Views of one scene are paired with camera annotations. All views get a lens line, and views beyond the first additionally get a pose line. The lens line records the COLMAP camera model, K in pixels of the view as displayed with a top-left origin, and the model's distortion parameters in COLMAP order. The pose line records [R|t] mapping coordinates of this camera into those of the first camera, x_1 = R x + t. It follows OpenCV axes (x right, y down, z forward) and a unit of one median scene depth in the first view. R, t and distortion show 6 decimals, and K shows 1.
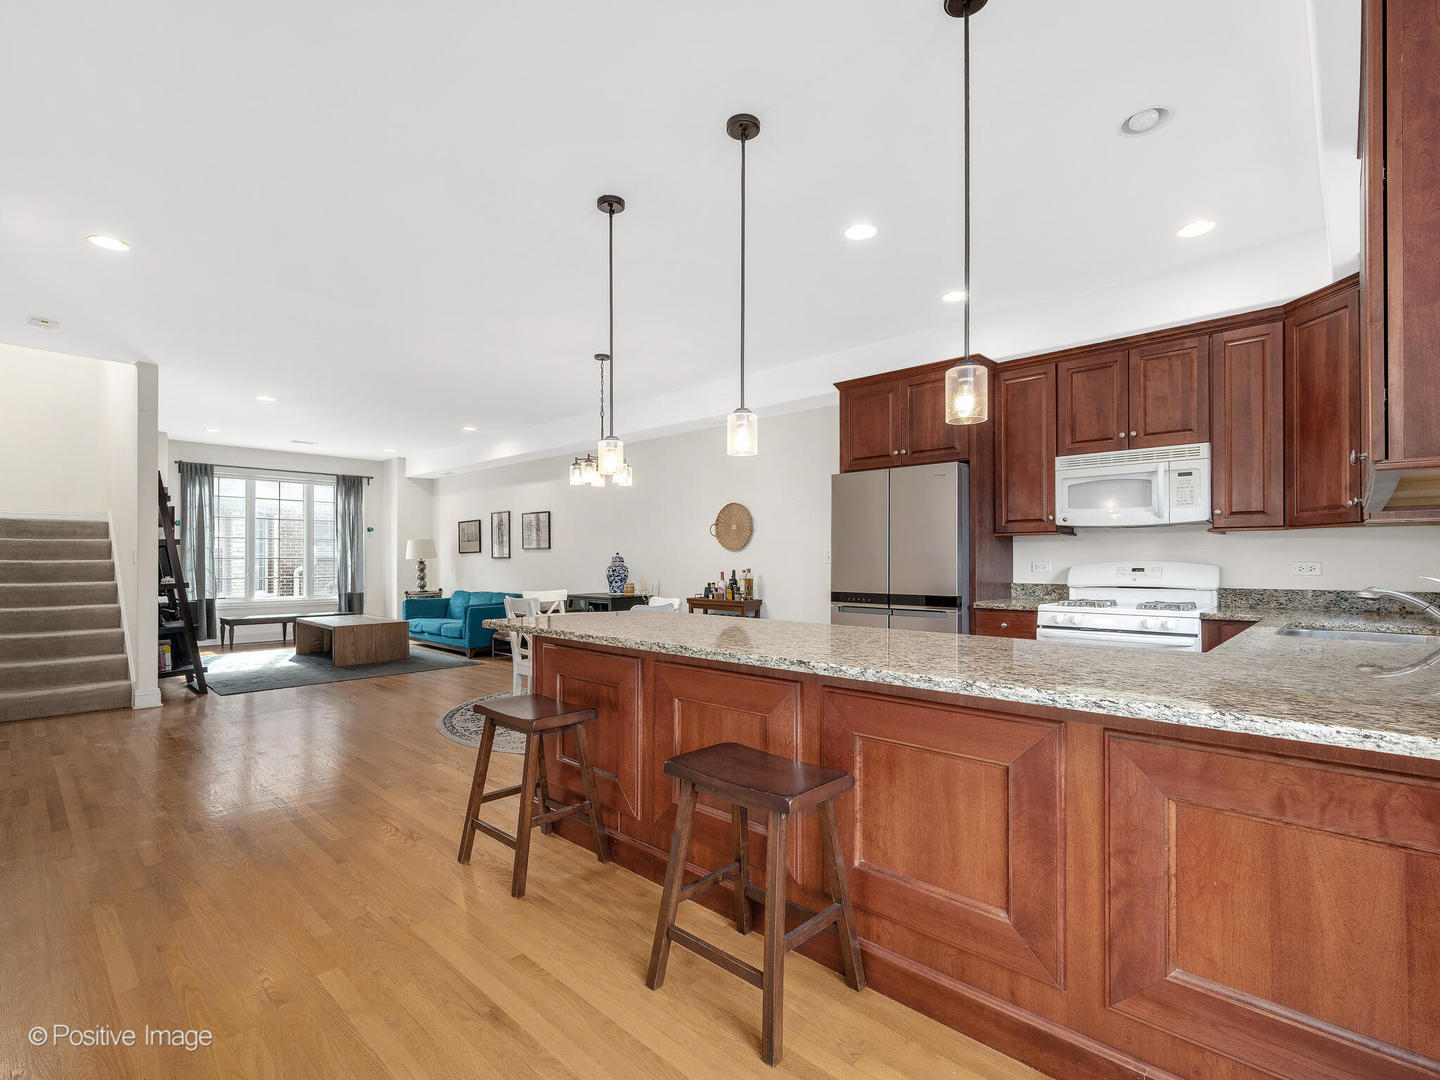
lens RADIAL K [[675.9, 0, 718.9], [0, 675.9, 552.2], [0, 0, 1]] dist [0.002601, 0.000635]
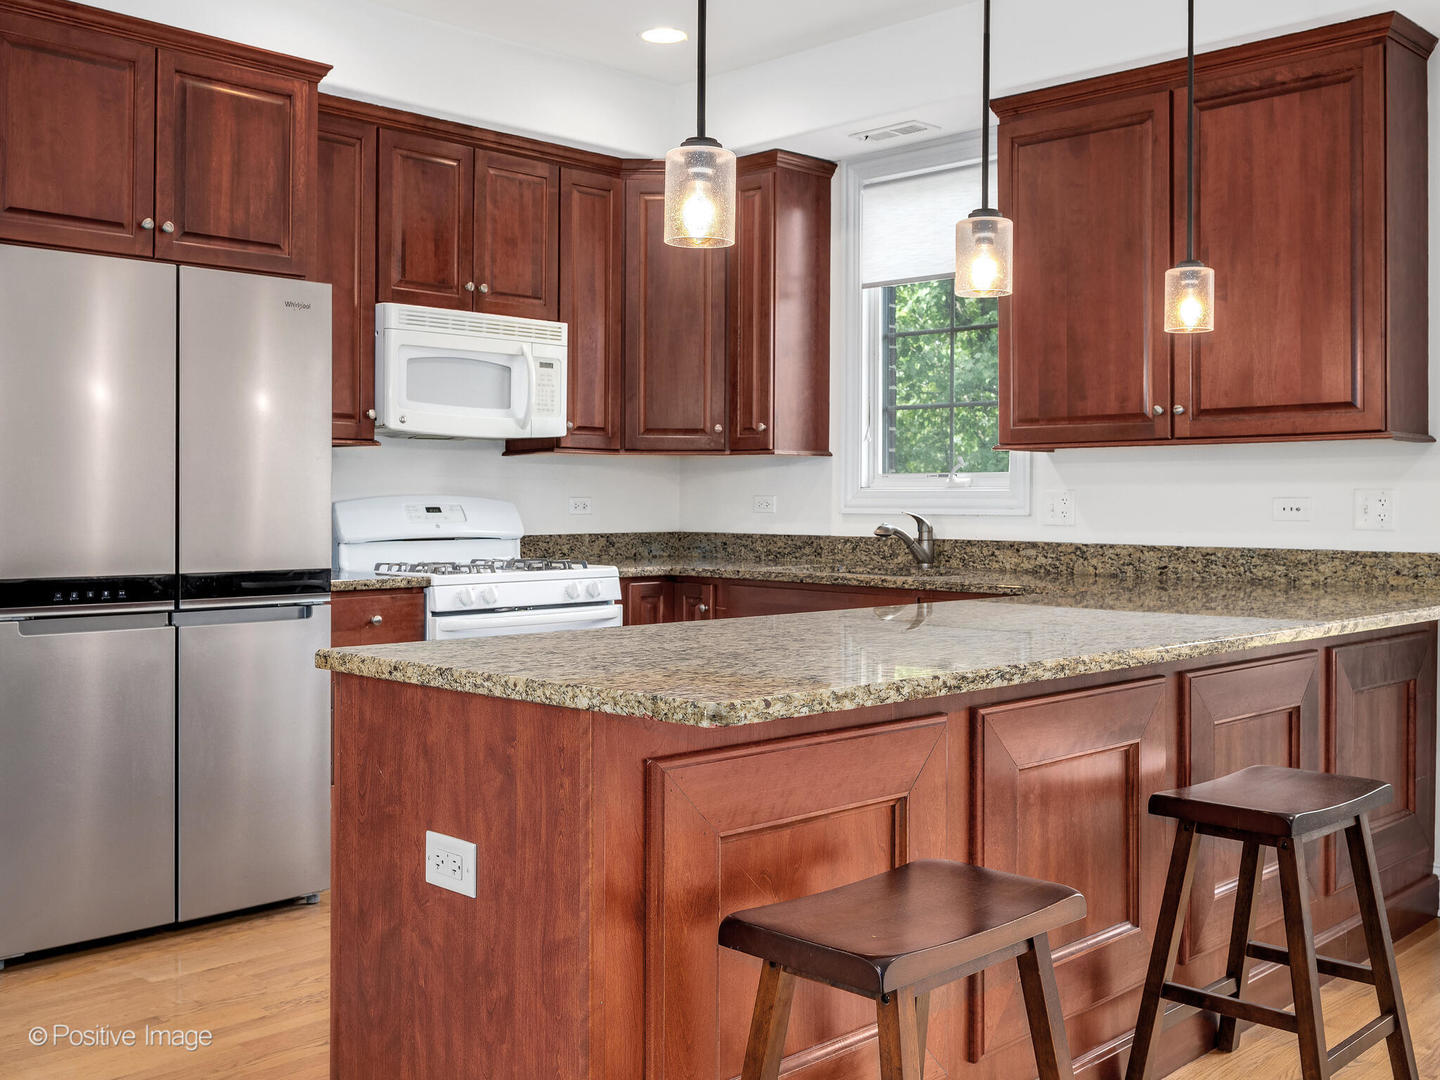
lens RADIAL K [[1470.3, 0, 741.3], [0, 1470.3, 490.7], [0, 0, 1]] dist [0.010387, 0.000000]
pose [[0.022130, 0.005279, 0.999741, -0.734091], [-0.017478, 0.999835, -0.004893, 0.011812], [-0.999602, -0.017365, 0.022218, 0.748739]]
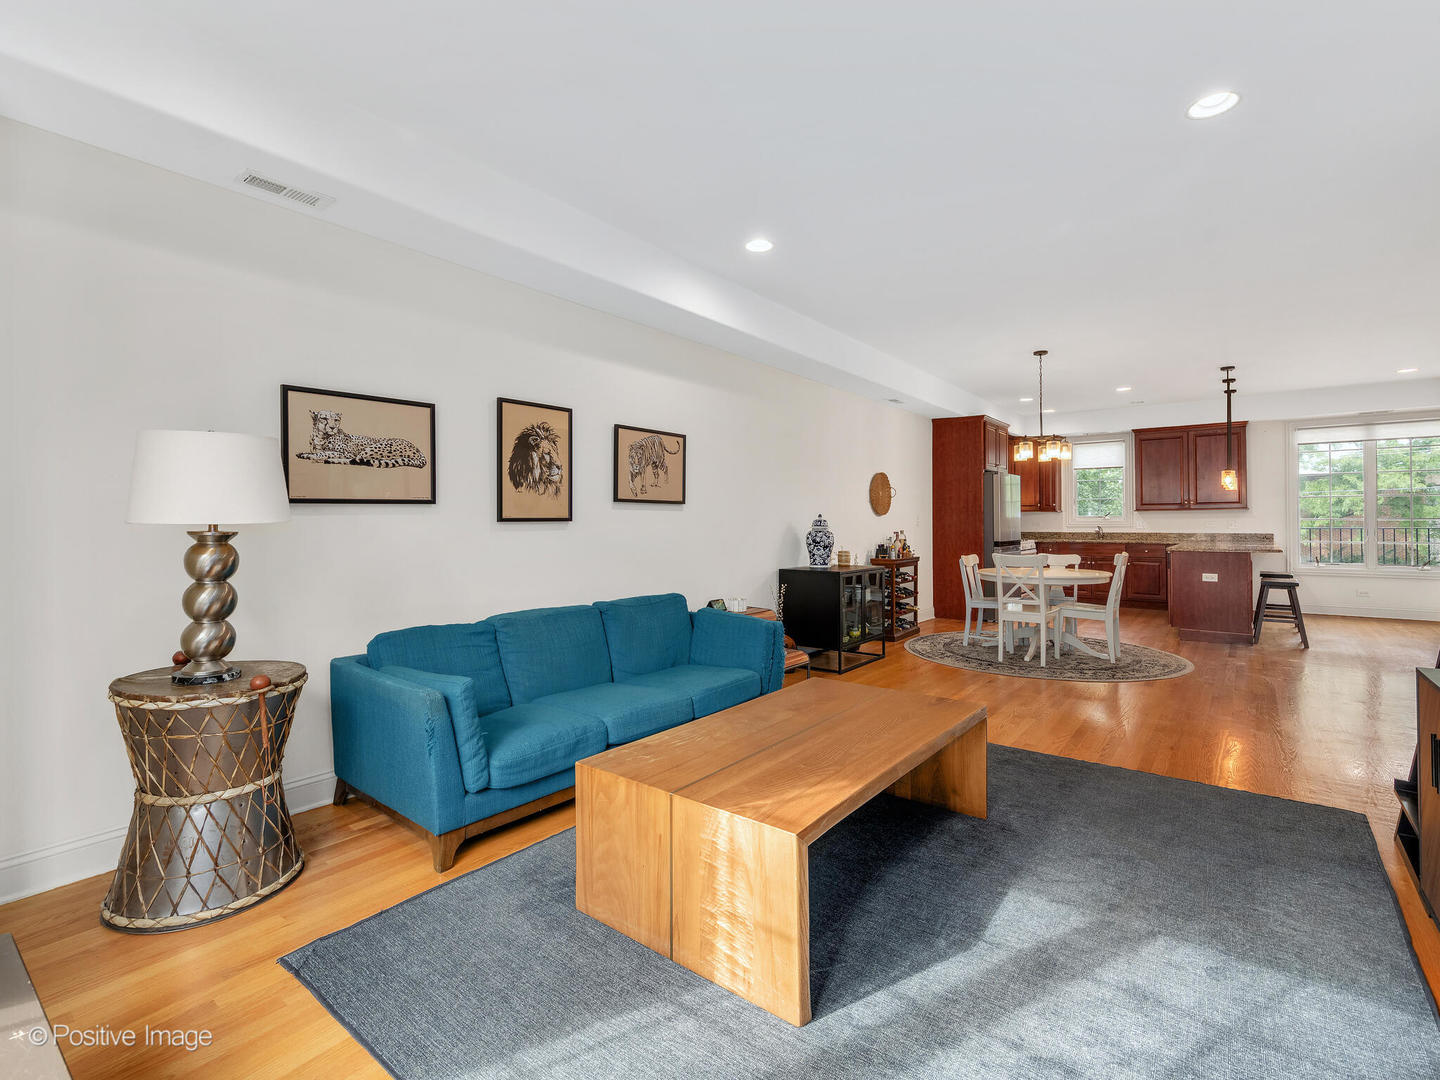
lens RADIAL K [[675.9, 0, 719.0], [0, 675.9, 521.3], [0, 0, 1]] dist [0.002601, 0.000635]
pose [[-0.096360, 0.002111, 0.995344, -1.812540], [-0.006948, 0.999972, -0.002793, 0.022236], [-0.995322, -0.007185, -0.096343, 2.337380]]
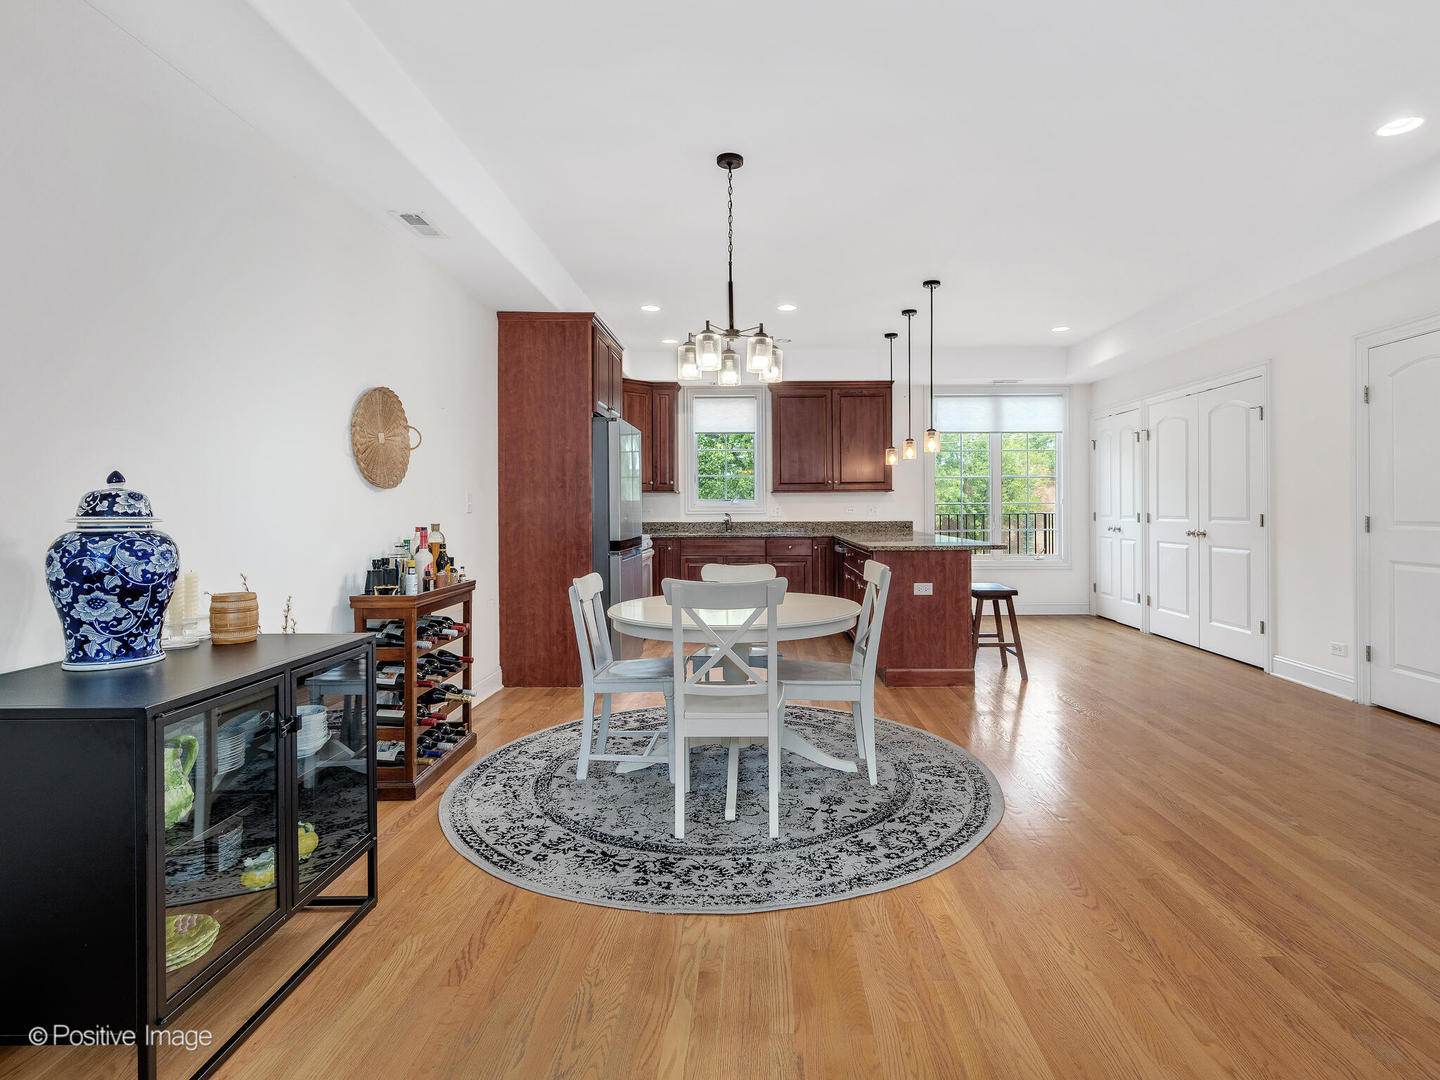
lens RADIAL K [[761.6, 0, 760.6], [0, 761.6, 509.1], [0, 0, 1]] dist [0.022309, 0.000370]
pose [[-0.685812, 0.001099, 0.727778, -0.946886], [-0.004993, 0.999968, -0.006215, 0.024460], [-0.727761, -0.007897, -0.685785, 2.003254]]
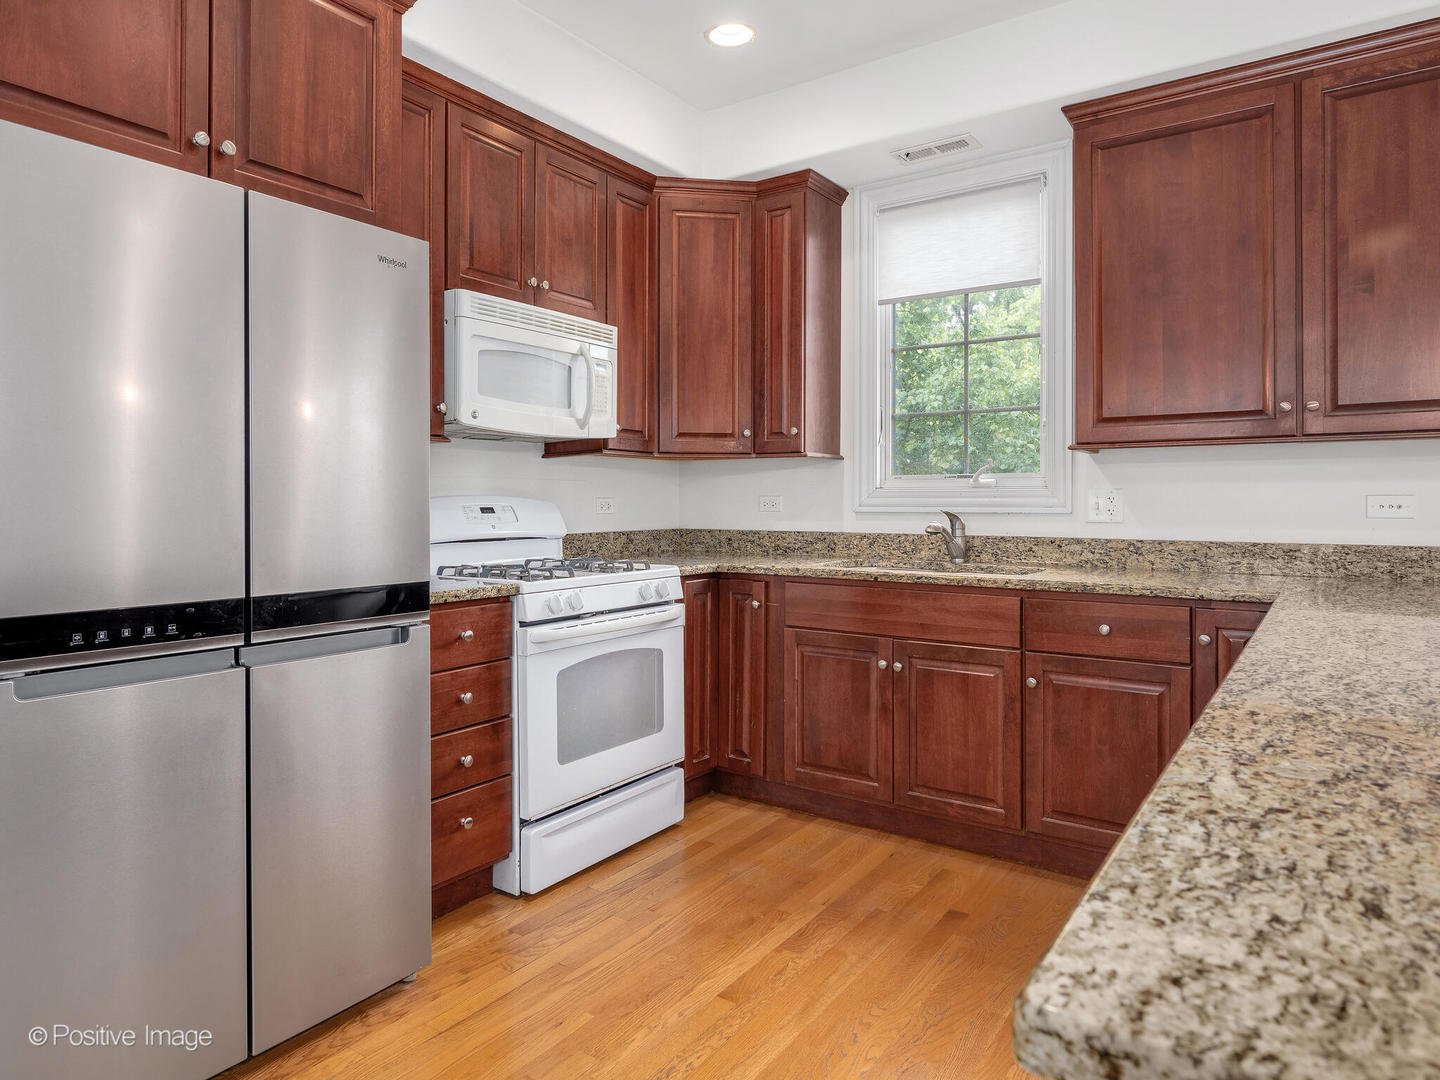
lens RADIAL K [[907.0, 0, 672.1], [0, 907.0, 501.2], [0, 0, 1]] dist [0.005162, -0.002457]
pose [[-0.119985, -0.000403, 0.992776, -0.211174], [-0.014185, 0.999899, -0.001309, 0.018278], [-0.992674, -0.014239, -0.119978, 1.003128]]
